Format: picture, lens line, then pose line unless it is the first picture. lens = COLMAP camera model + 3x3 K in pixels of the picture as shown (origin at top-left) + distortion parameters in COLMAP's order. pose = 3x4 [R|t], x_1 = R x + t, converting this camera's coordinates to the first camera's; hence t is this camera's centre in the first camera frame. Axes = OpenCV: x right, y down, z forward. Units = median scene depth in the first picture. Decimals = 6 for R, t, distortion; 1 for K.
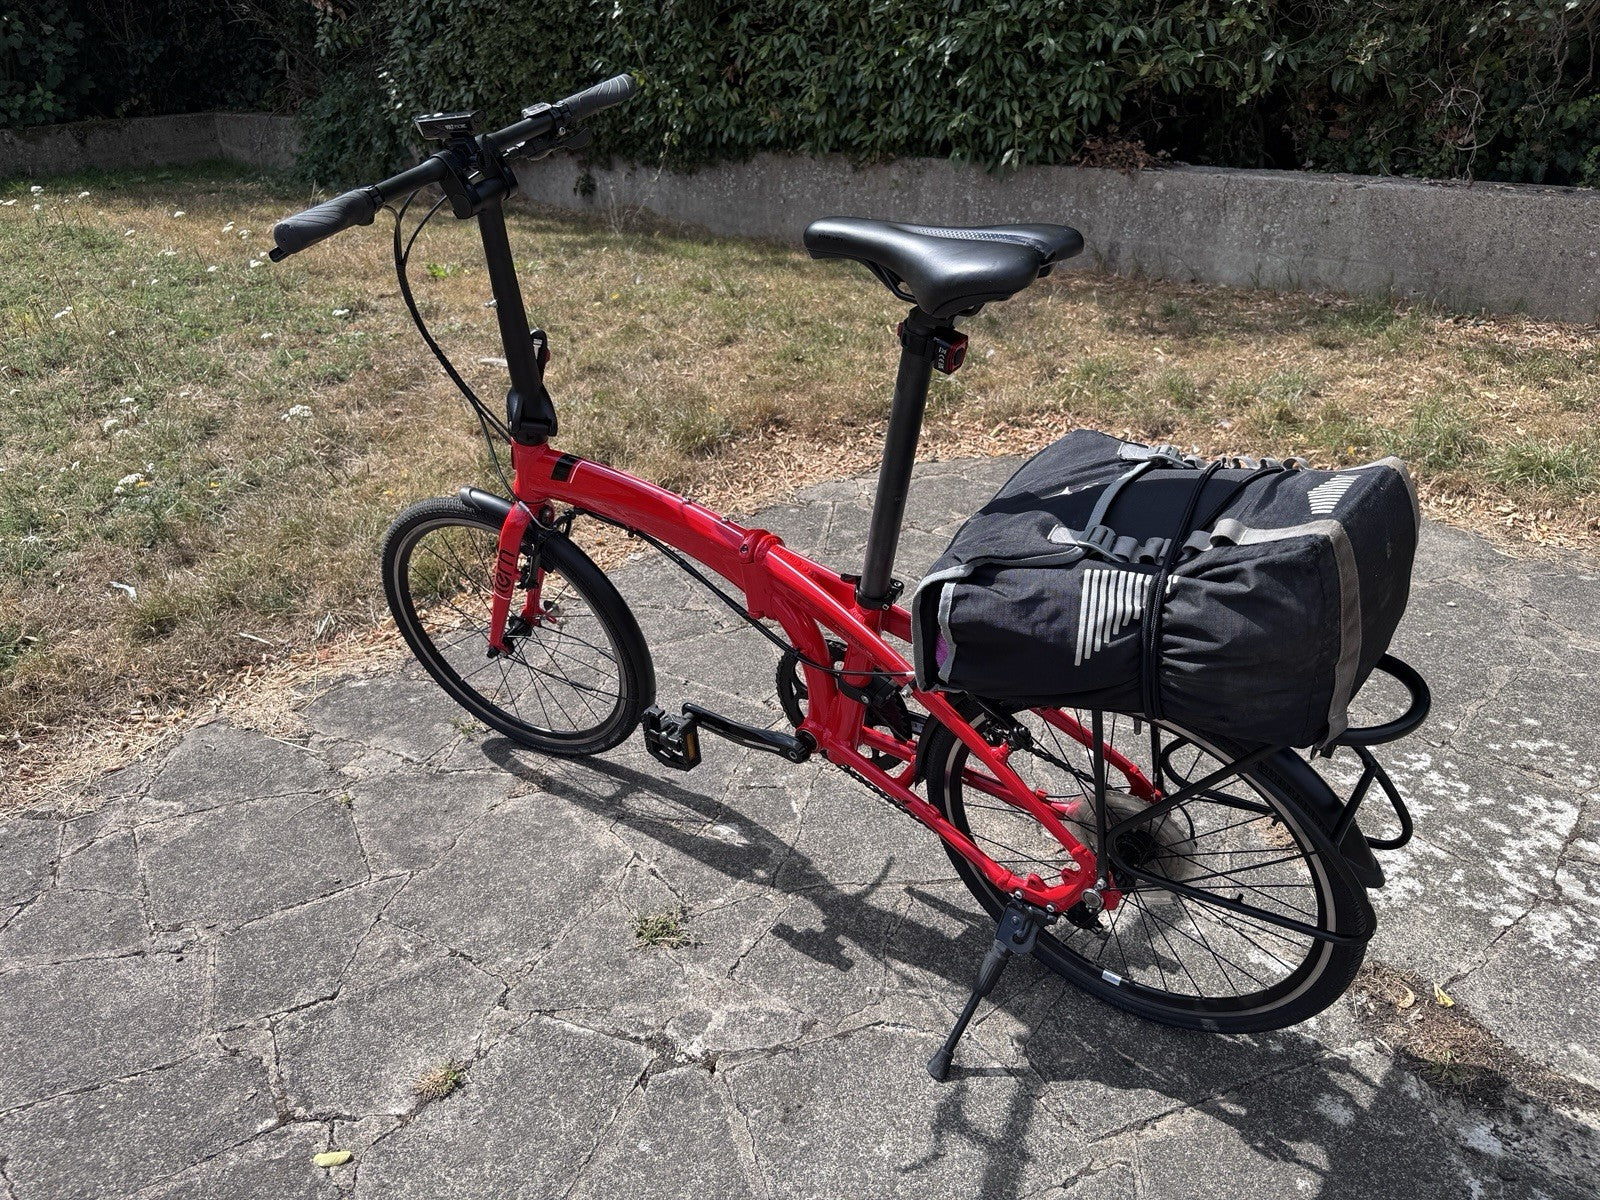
lens RADIAL K [[1142.1, 0, 800.0], [0, 1142.1, 600.0], [0, 0, 1]] dist [0.028420, -0.037831]
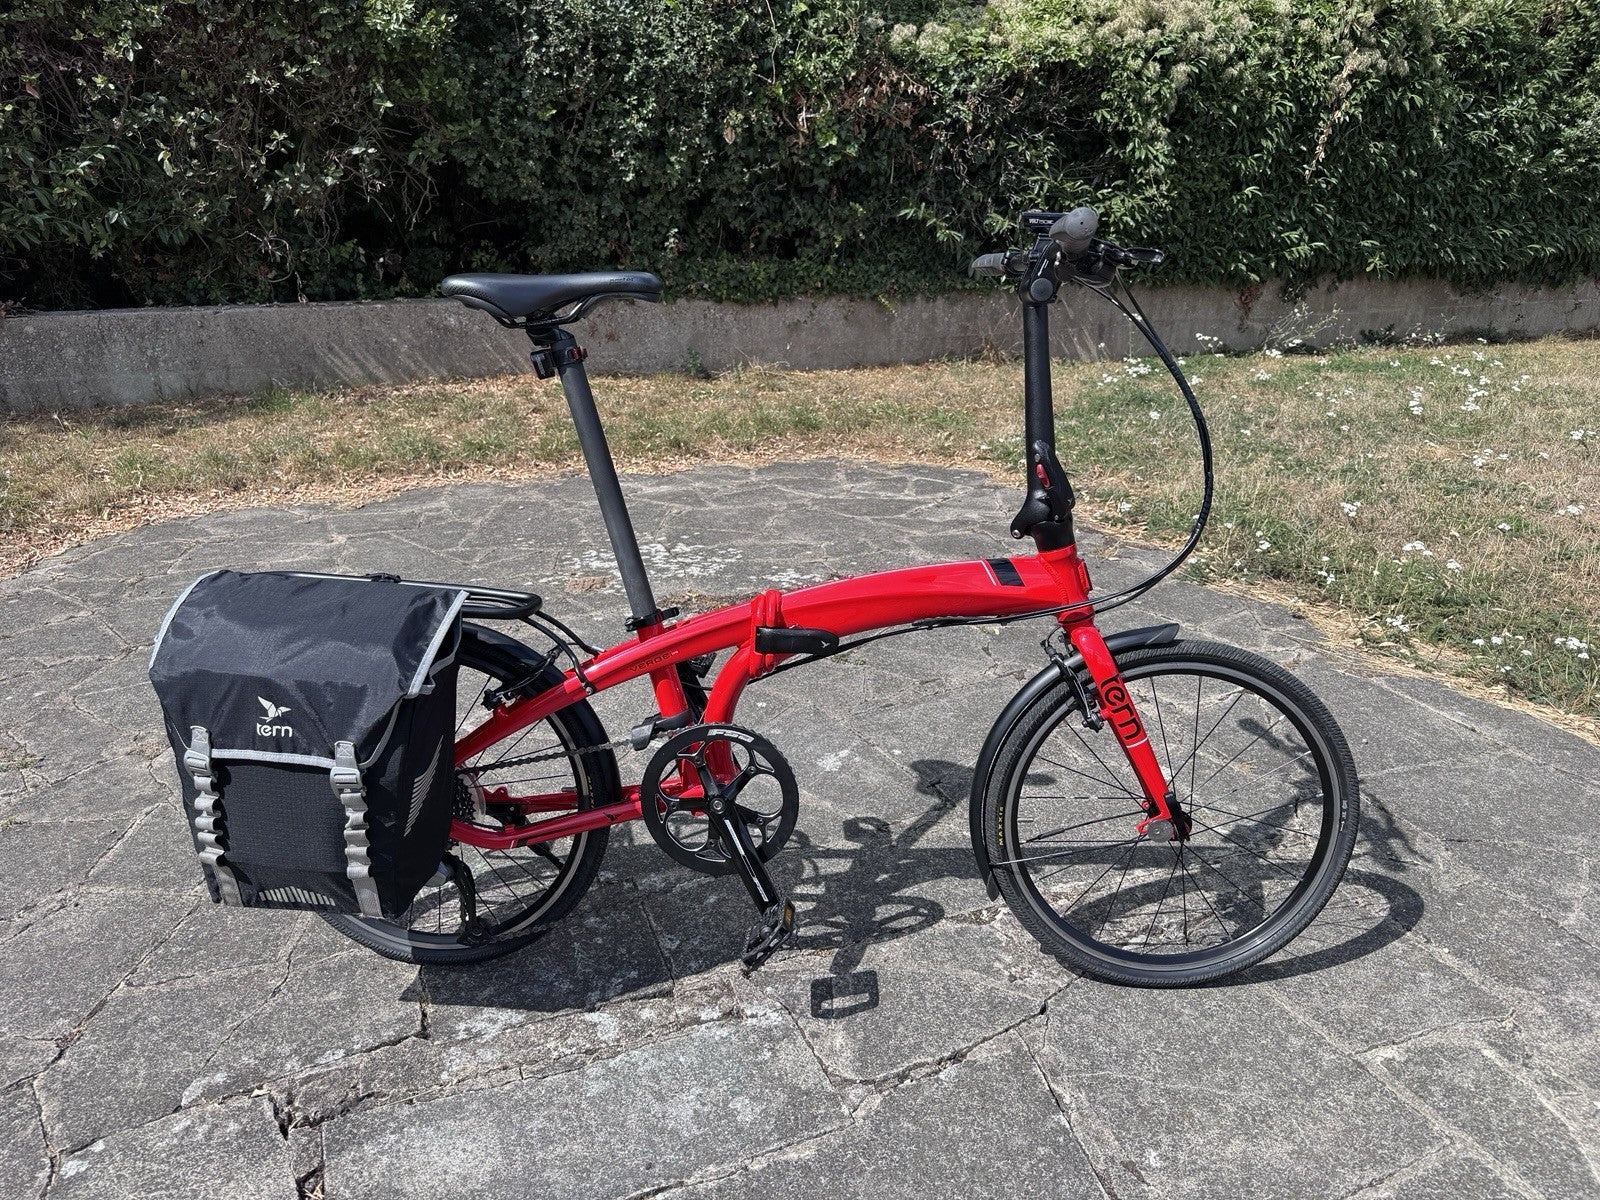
lens RADIAL K [[1139.2, 0, 801.9], [0, 1139.2, 616.5], [0, 0, 1]] dist [0.021666, -0.030683]
pose [[0.452257, -0.294448, 0.841882, -0.353769], [0.391130, 0.913800, 0.109487, 0.061977], [-0.801549, 0.279769, 0.528439, -0.101694]]
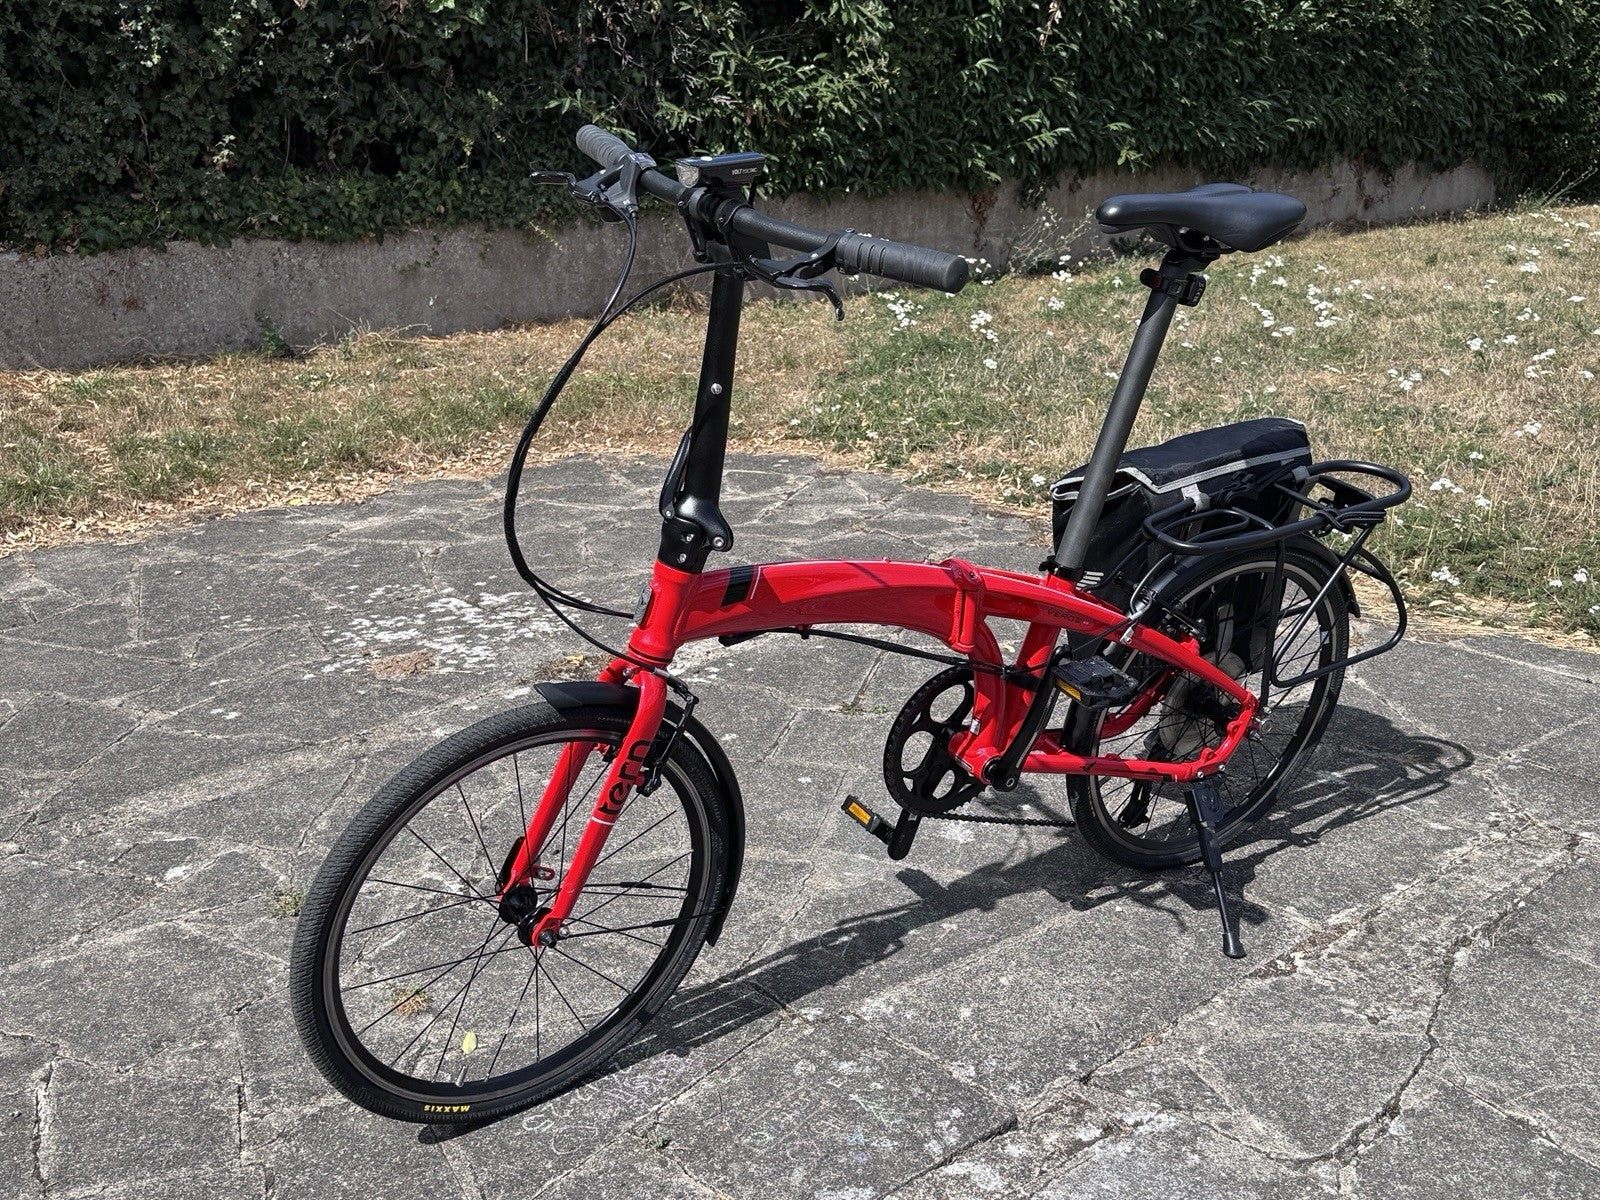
lens RADIAL K [[1692.6, 0, 795.4], [0, 1692.6, 605.1], [0, 0, 1]] dist [0.217979, -0.488626]
pose [[0.120380, -0.286459, 0.950500, -0.461670], [0.458098, 0.865456, 0.202811, -0.016808], [-0.880713, 0.411007, 0.235410, 0.038185]]
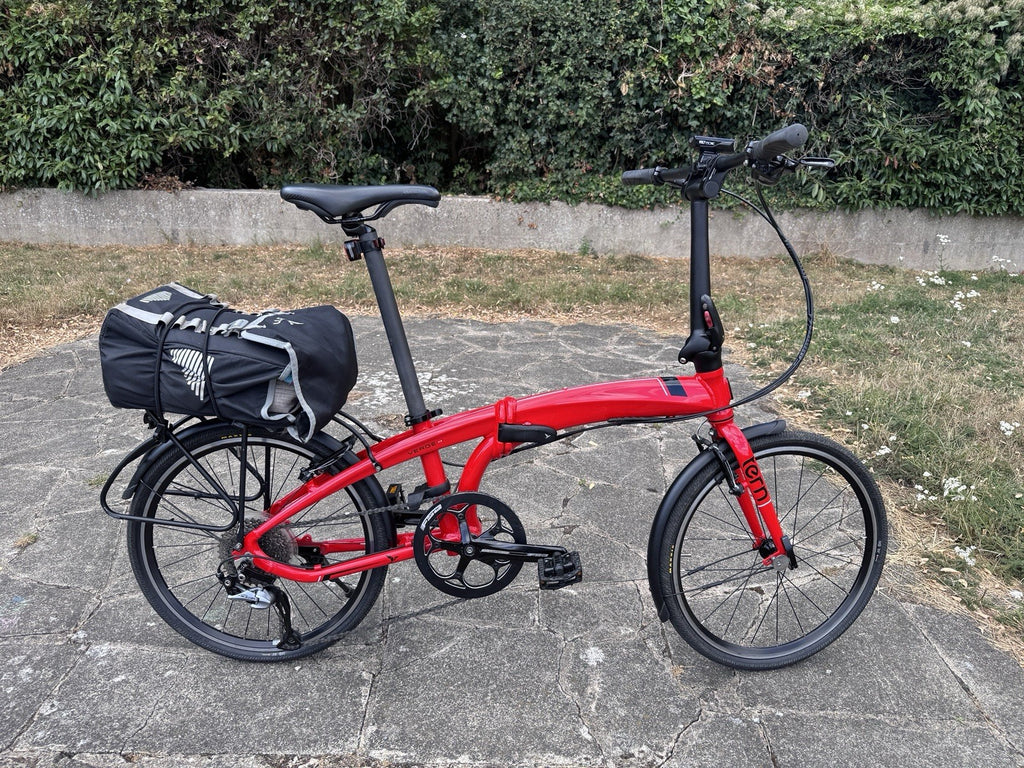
lens RADIAL K [[729.1, 0, 513.2], [0, 729.1, 394.6], [0, 0, 1]] dist [0.021666, -0.030683]
pose [[0.743114, -0.192475, 0.640886, -0.129726], [0.265498, 0.963937, -0.018353, 0.113905], [-0.614241, 0.183792, 0.767417, -0.194760]]
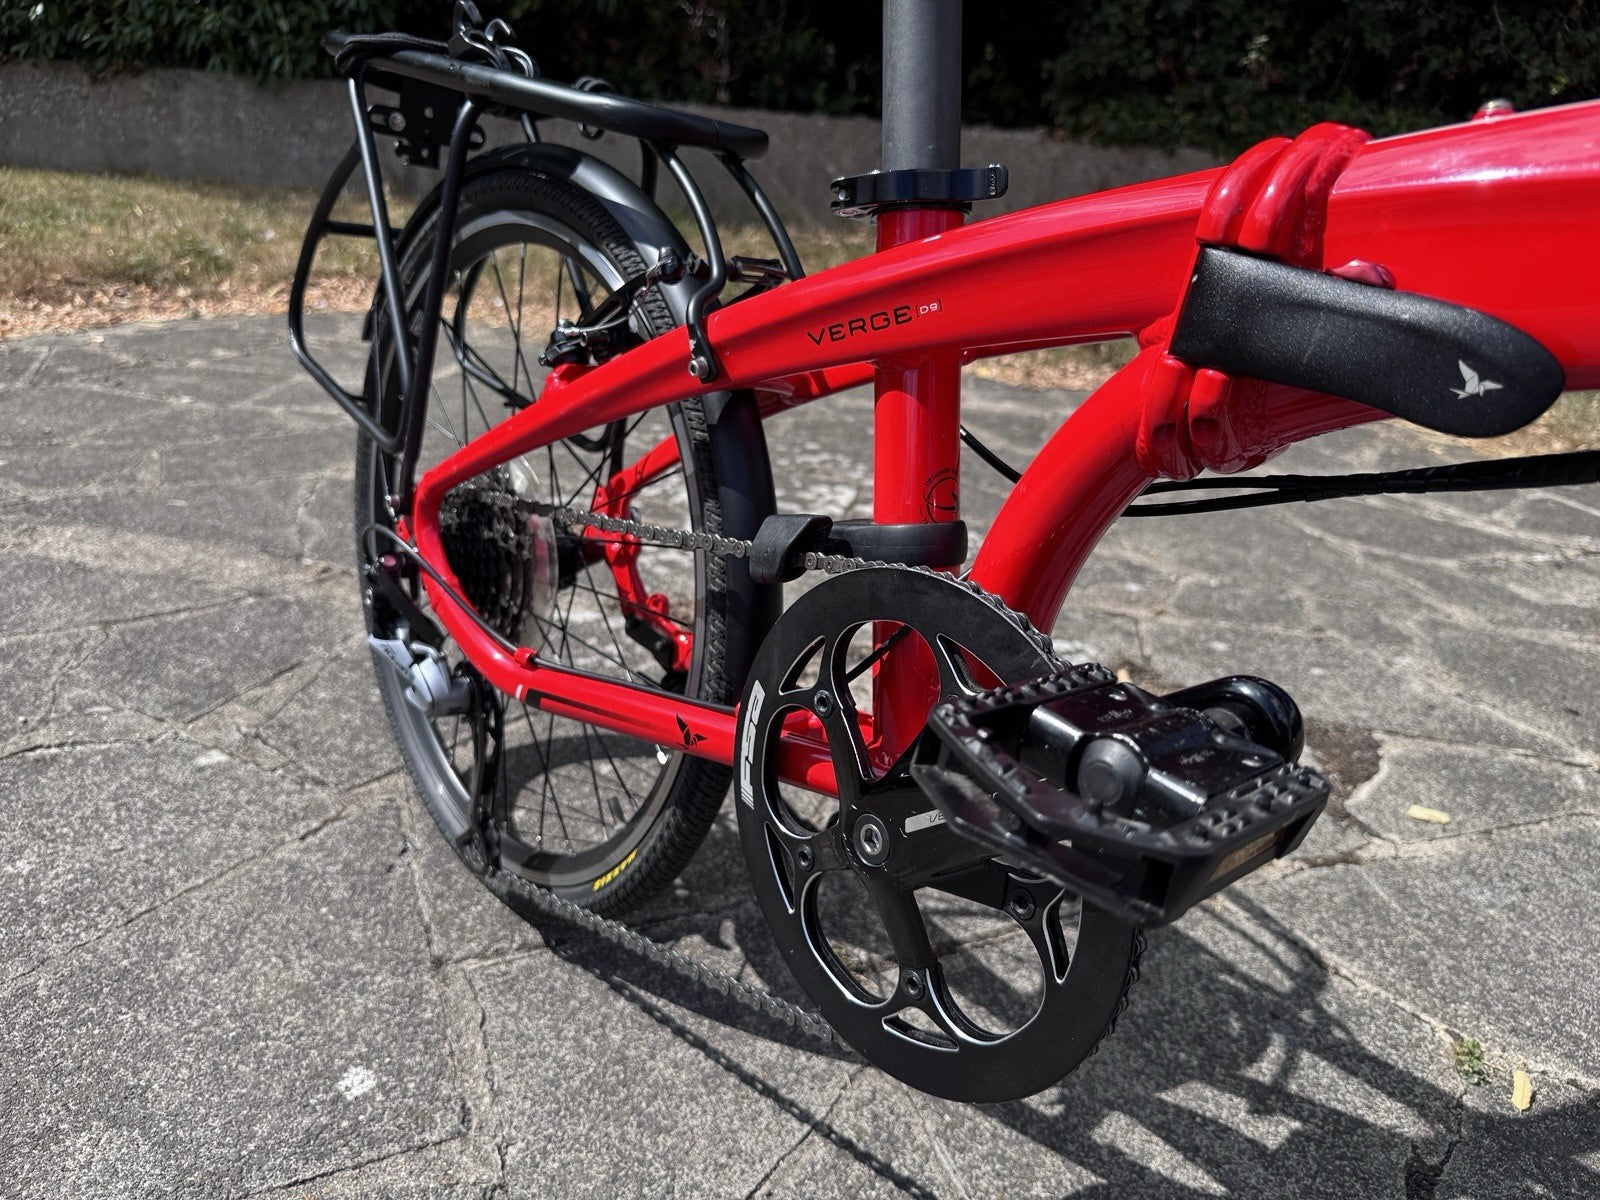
lens RADIAL K [[1161.9, 0, 793.5], [0, 1161.9, 594.6], [0, 0, 1]] dist [-0.005914, -0.004853]
pose [[0.862921, -0.118886, 0.491155, 0.035008], [0.142299, 0.989769, -0.010432, 0.097921], [-0.484890, 0.078893, 0.871010, 0.040155]]
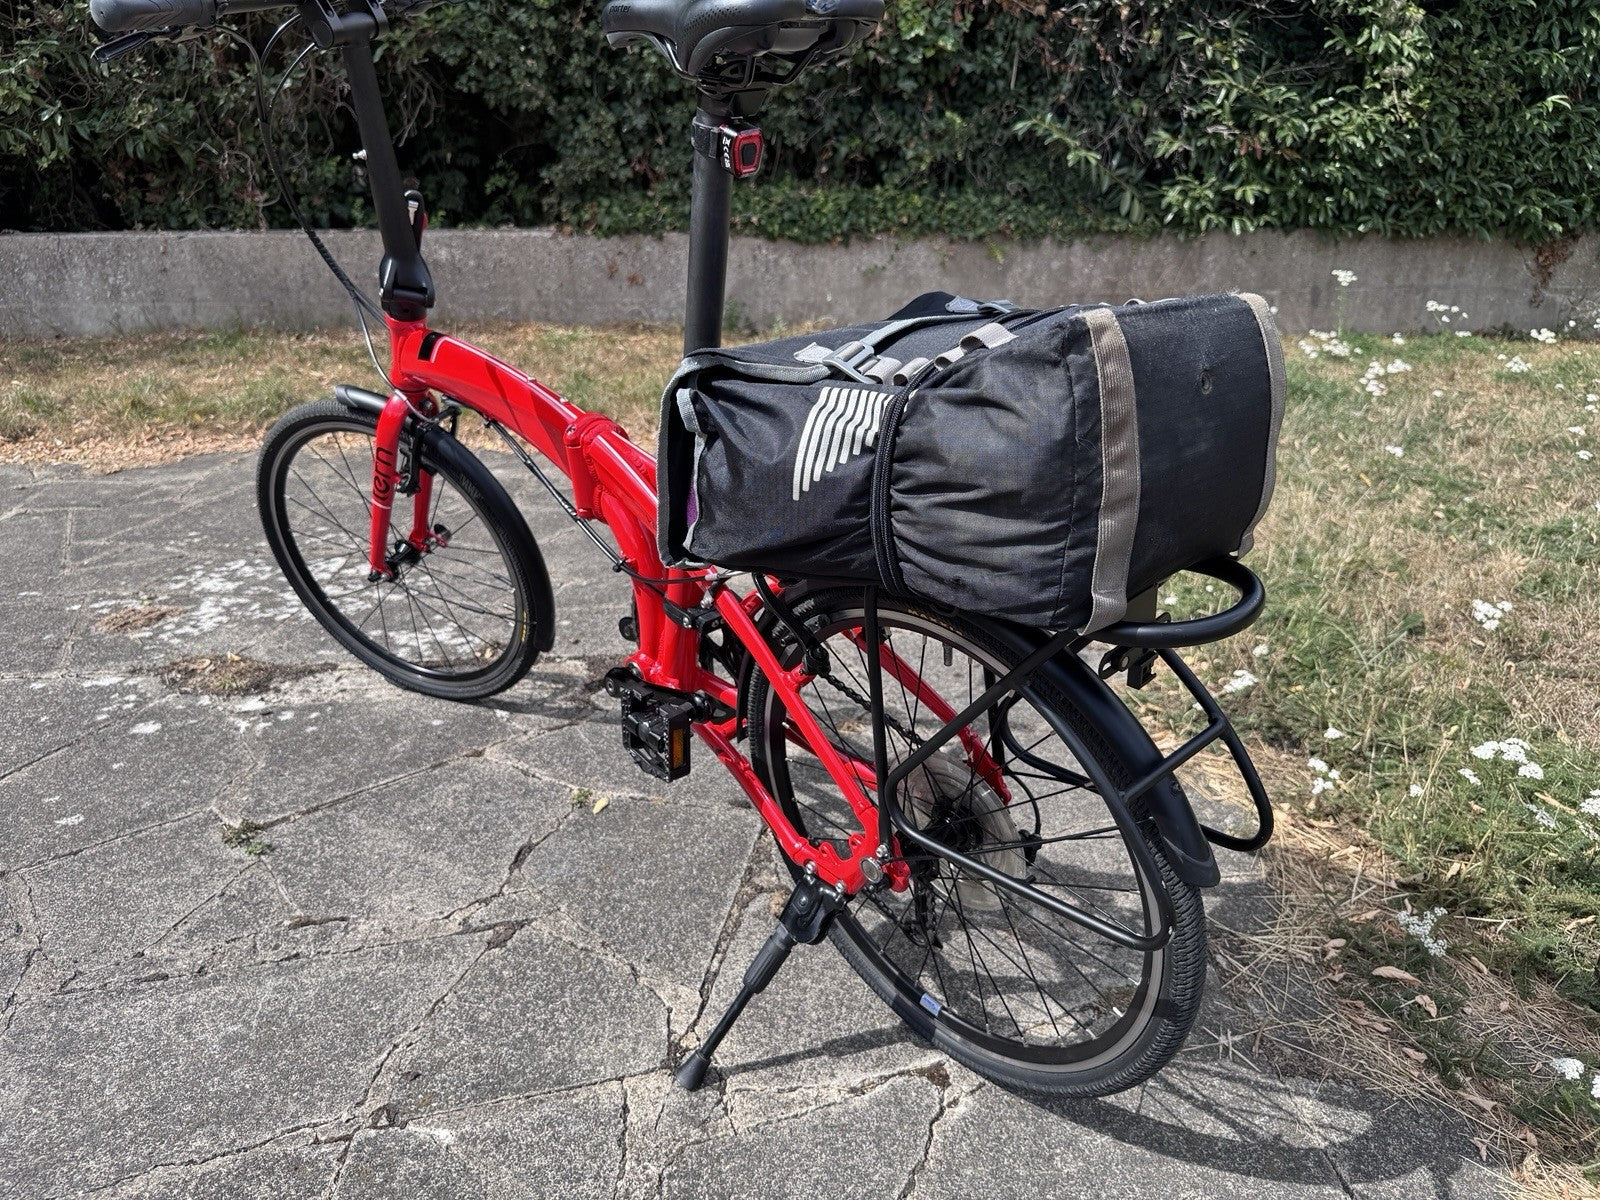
lens RADIAL K [[1150.0, 0, 793.0], [0, 1150.0, 601.2], [0, 0, 1]] dist [-0.004082, -0.004377]
pose [[0.679611, -0.244550, 0.691610, 0.019038], [0.315883, 0.948470, 0.024972, 0.130063], [-0.662078, 0.201496, 0.721840, -0.137062]]
